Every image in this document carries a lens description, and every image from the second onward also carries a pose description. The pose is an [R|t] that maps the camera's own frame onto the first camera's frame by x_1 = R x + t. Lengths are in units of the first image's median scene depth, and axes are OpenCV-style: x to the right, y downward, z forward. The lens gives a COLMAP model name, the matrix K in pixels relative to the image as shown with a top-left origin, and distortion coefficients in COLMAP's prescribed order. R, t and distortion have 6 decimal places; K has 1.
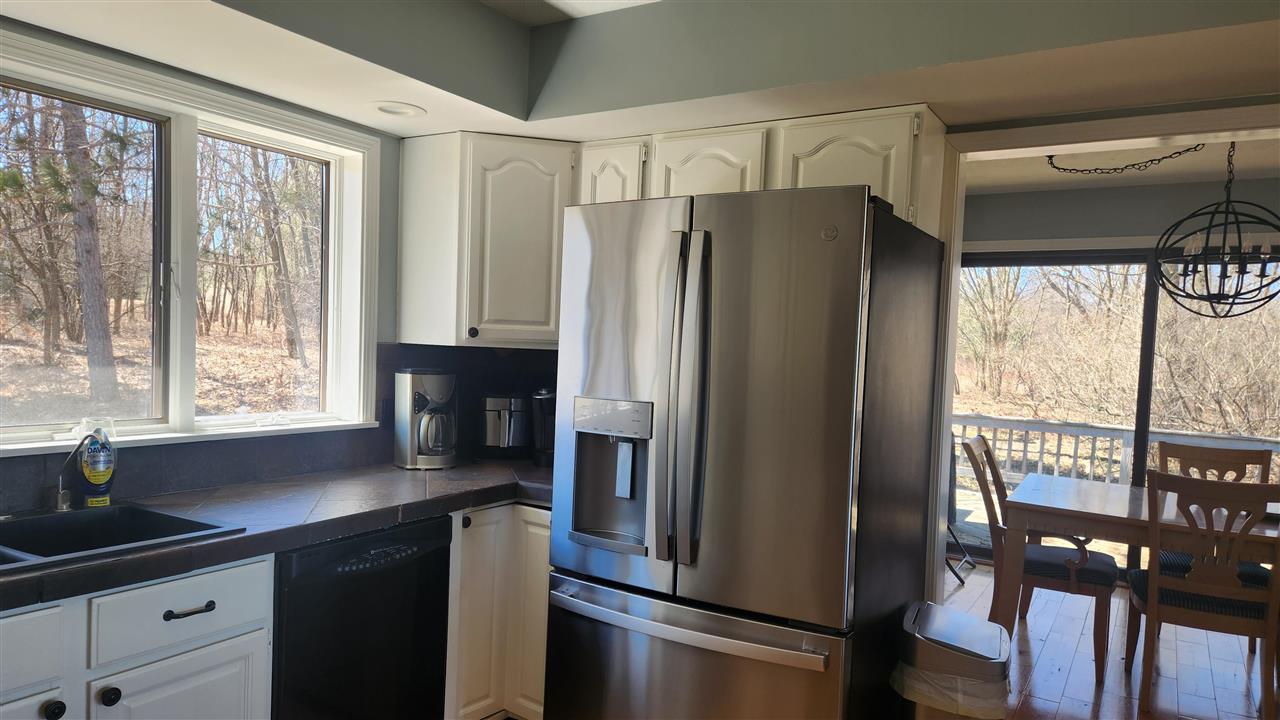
lens RADIAL K [[865.1, 0, 631.7], [0, 865.1, 373.3], [0, 0, 1]] dist [0.059936, -0.003007]
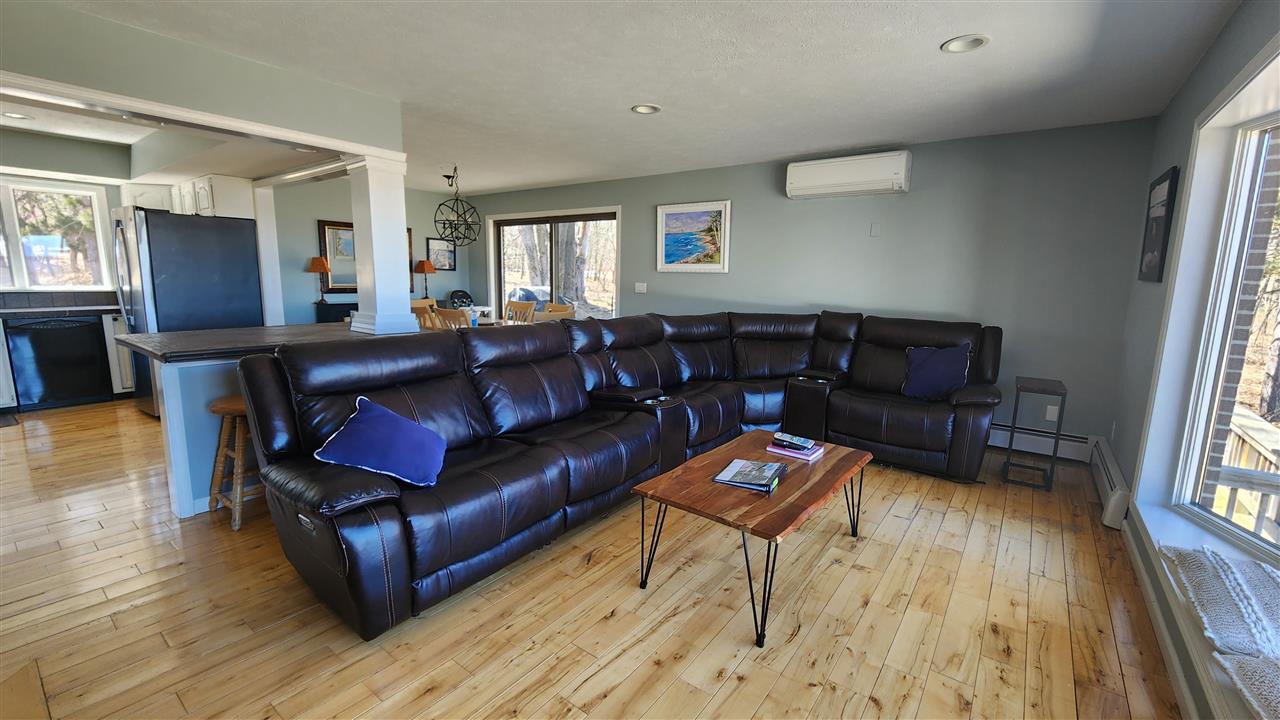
lens RADIAL K [[524.6, 0, 644.6], [0, 524.6, 360.8], [0, 0, 1]] dist [0.001400, 0.000166]
pose [[0.996013, -0.000922, -0.089206, 2.199167], [0.012176, 0.991993, 0.125704, 0.134271], [0.088375, -0.126289, 0.988049, -0.824327]]
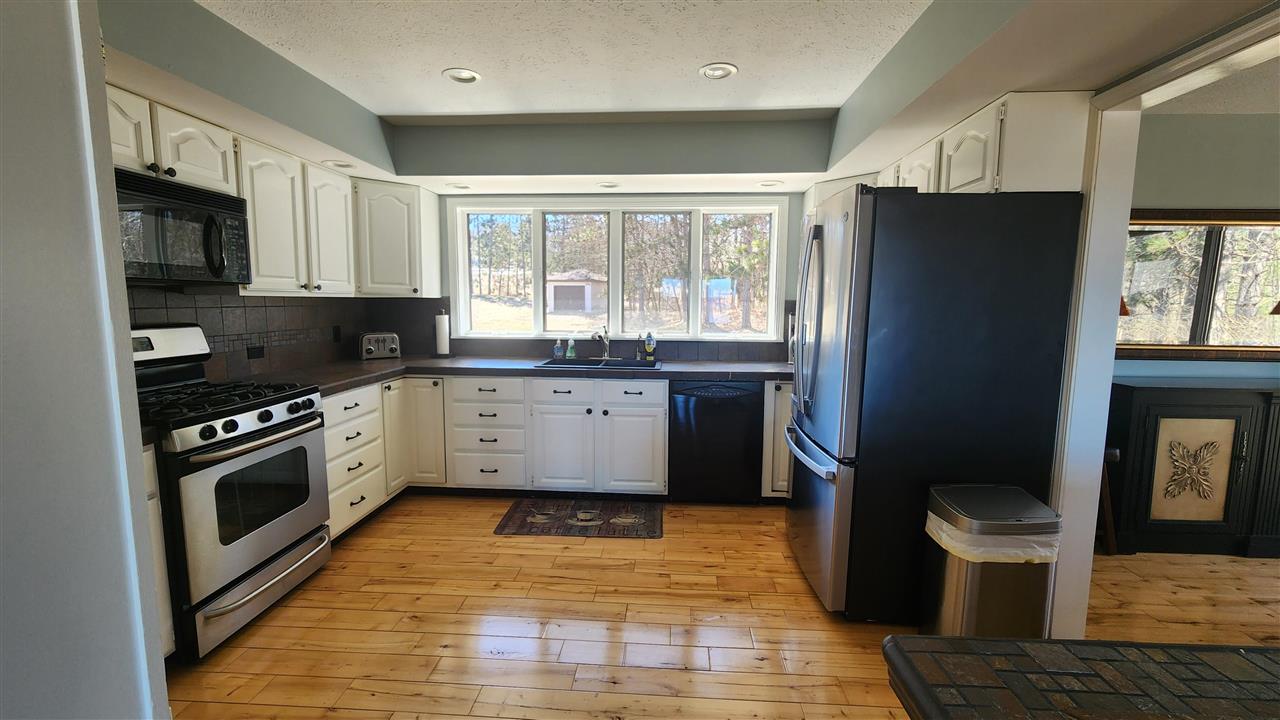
lens RADIAL K [[522.8, 0, 636.9], [0, 522.8, 362.0], [0, 0, 1]] dist [0.000290, 0.000079]
pose [[0.467855, 0.068679, -0.881133, 0.852427], [-0.017127, 0.997493, 0.068655, 0.043106], [0.883639, -0.017030, 0.467858, 0.180179]]
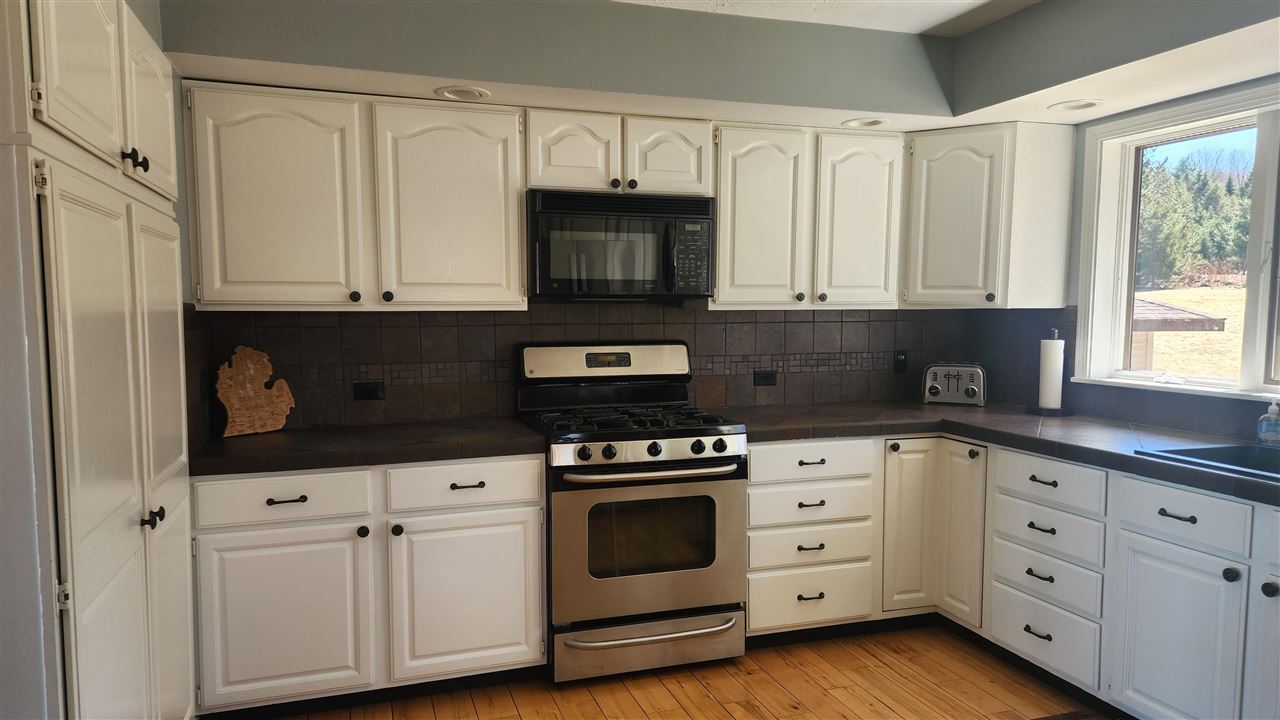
lens RADIAL K [[865.1, 0, 631.7], [0, 865.1, 373.3], [0, 0, 1]] dist [0.059936, -0.003007]
pose [[-0.641609, 0.024586, -0.766637, 0.774696], [-0.048404, 0.996196, 0.072458, 0.000680], [0.765503, 0.083598, -0.637979, 0.867539]]
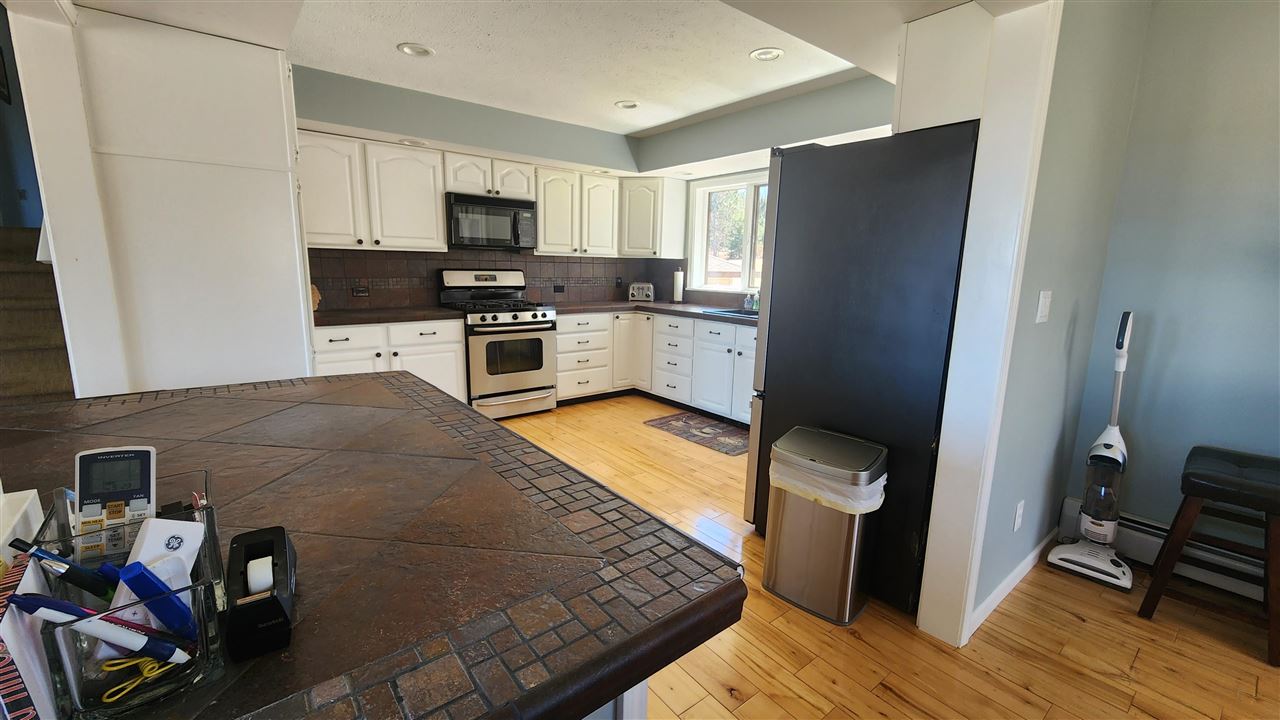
lens RADIAL K [[524.6, 0, 644.6], [0, 524.6, 360.8], [0, 0, 1]] dist [0.001400, 0.000166]
pose [[-0.331515, 0.124582, -0.935188, 1.298948], [-0.063640, 0.986032, 0.153915, 0.058913], [0.941301, 0.110541, -0.318956, 1.064452]]
